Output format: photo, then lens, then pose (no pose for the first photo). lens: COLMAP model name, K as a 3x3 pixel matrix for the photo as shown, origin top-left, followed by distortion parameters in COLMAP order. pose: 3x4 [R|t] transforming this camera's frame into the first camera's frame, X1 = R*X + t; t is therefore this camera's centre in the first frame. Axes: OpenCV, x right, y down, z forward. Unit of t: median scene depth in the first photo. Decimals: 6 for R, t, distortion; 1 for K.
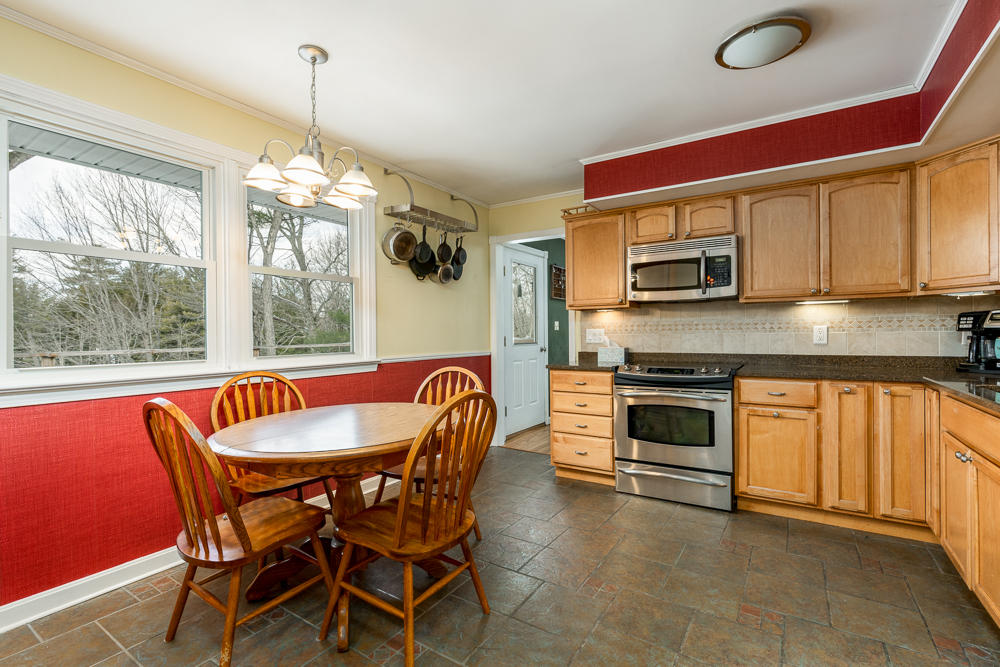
lens RADIAL K [[457.6, 0, 498.5], [0, 457.6, 332.1], [0, 0, 1]] dist [0.000340, 0.000012]
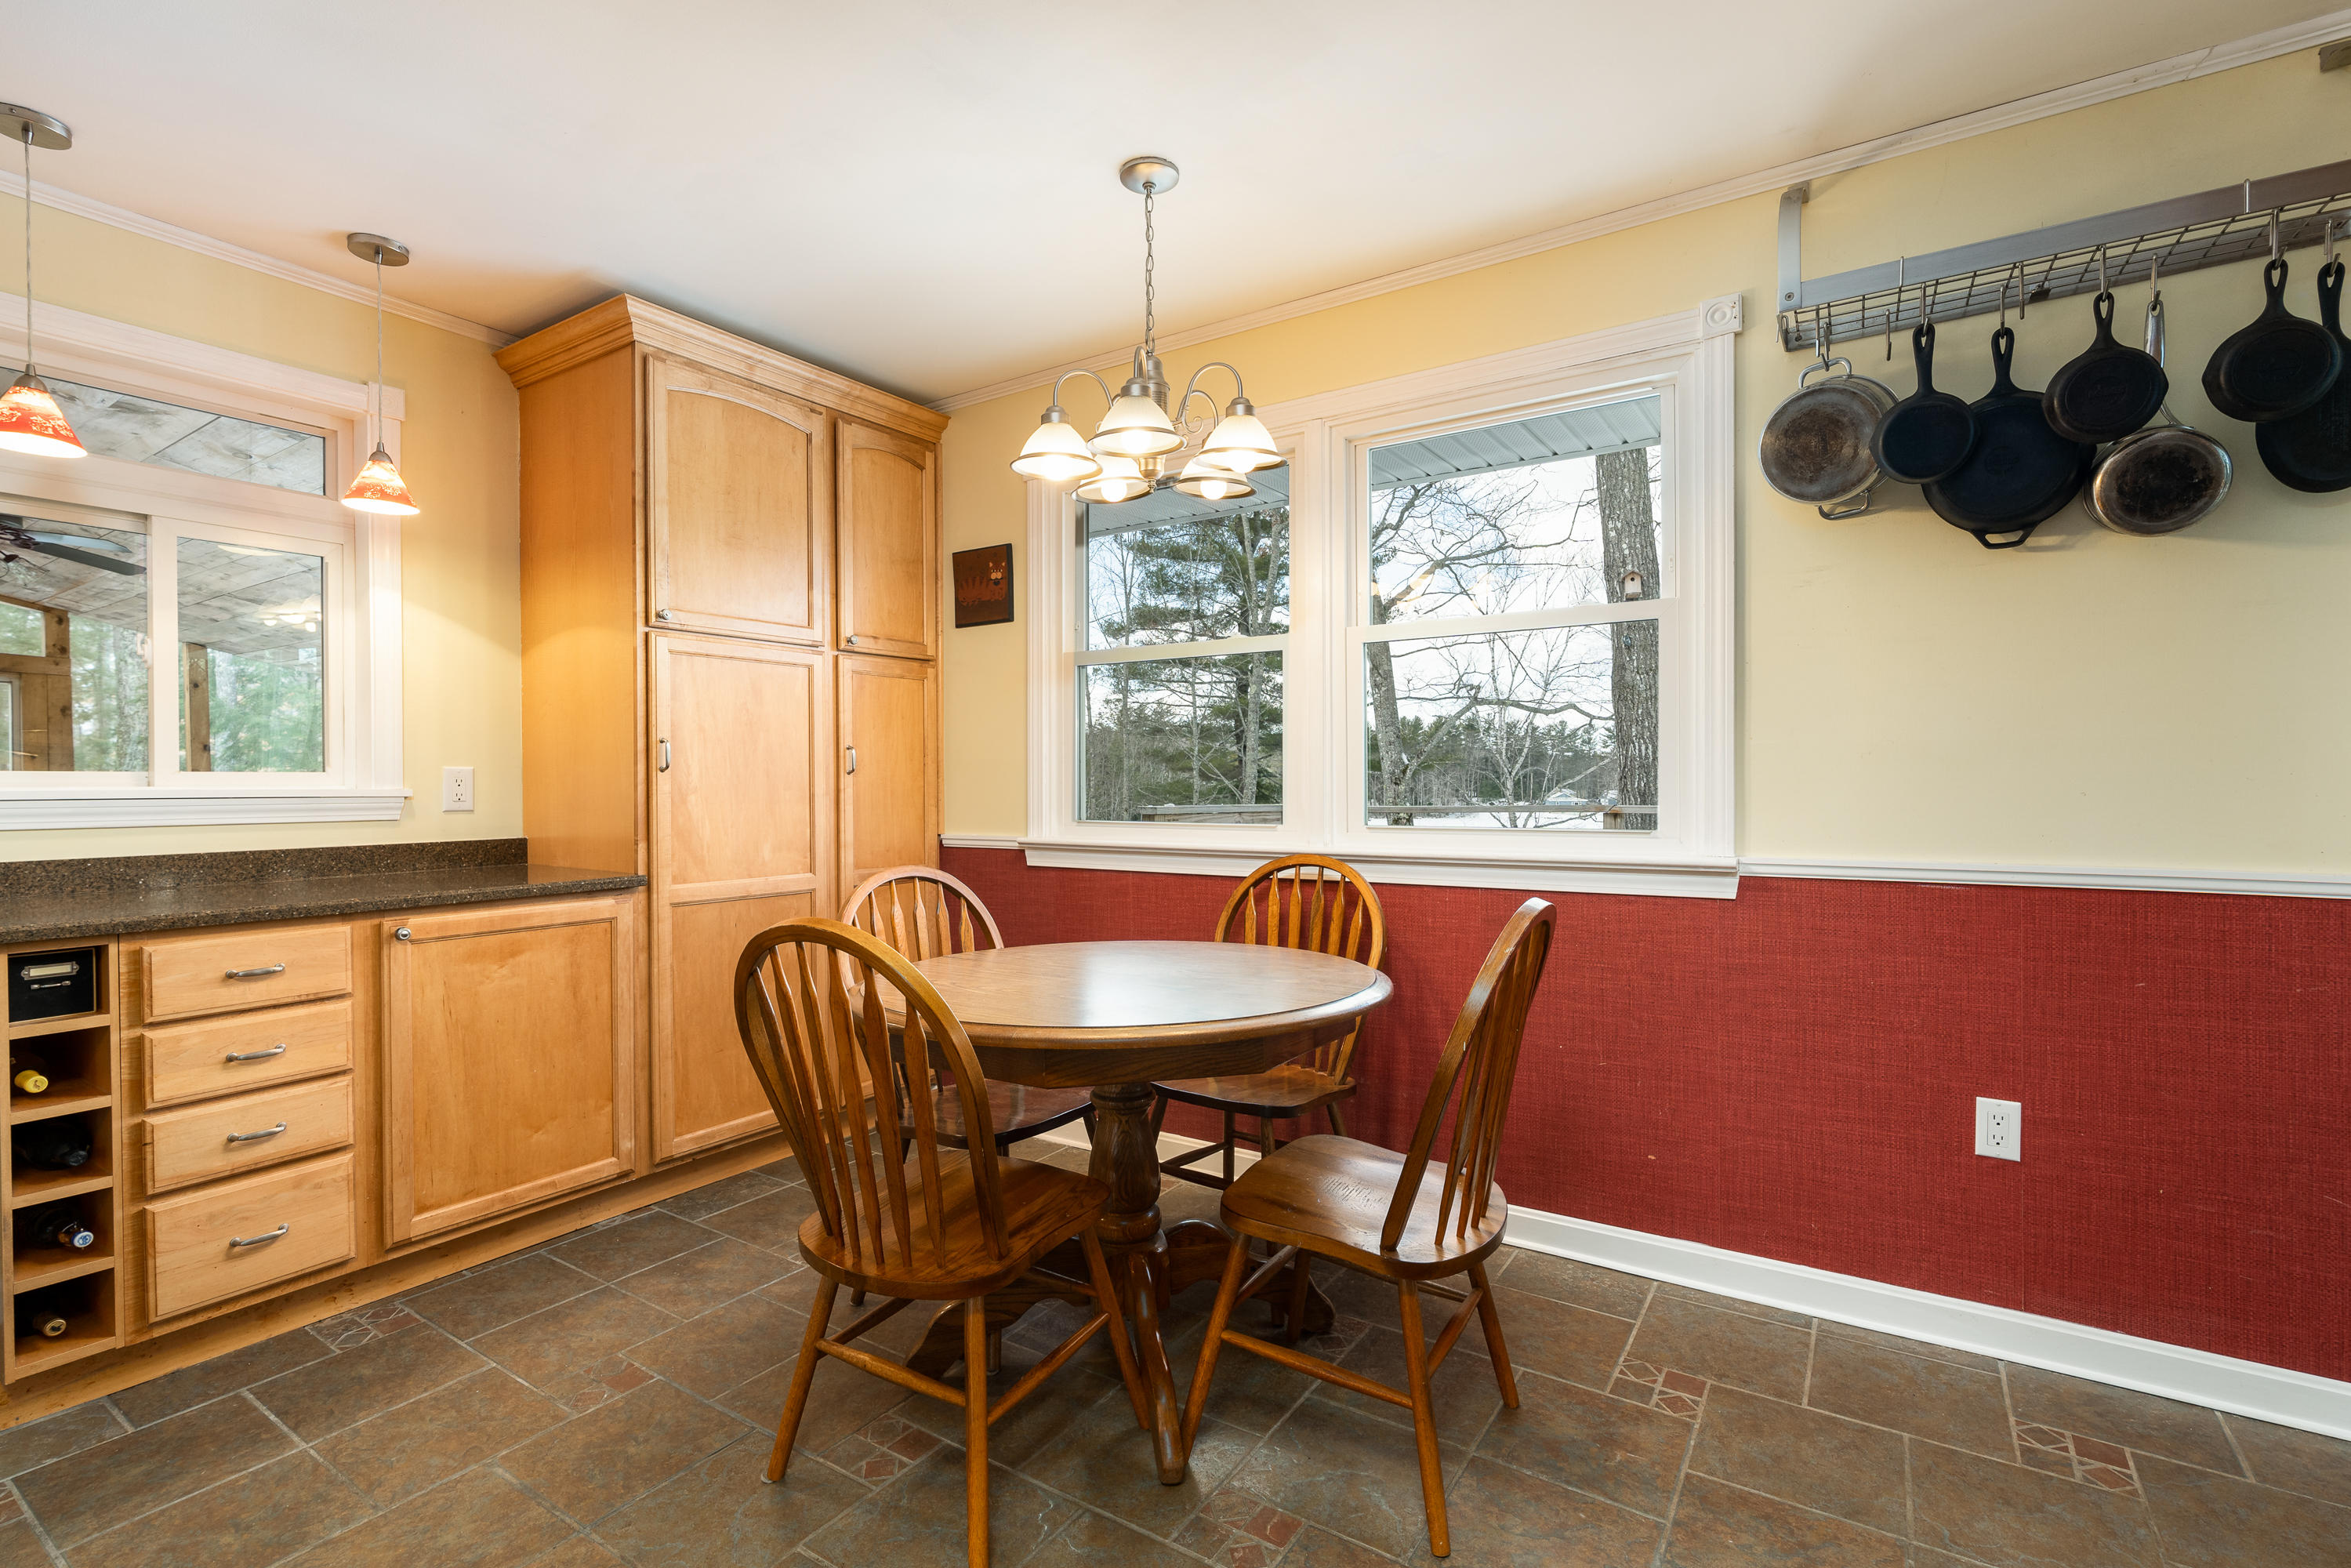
lens RADIAL K [[1075.9, 0, 1174.3], [0, 1075.9, 797.2], [0, 0, 1]] dist [0.000340, 0.000012]
pose [[-0.007110, 0.025836, -0.999641, 0.486330], [0.008901, 0.999628, 0.025772, -0.003461], [0.999935, -0.008714, -0.007337, 0.717116]]
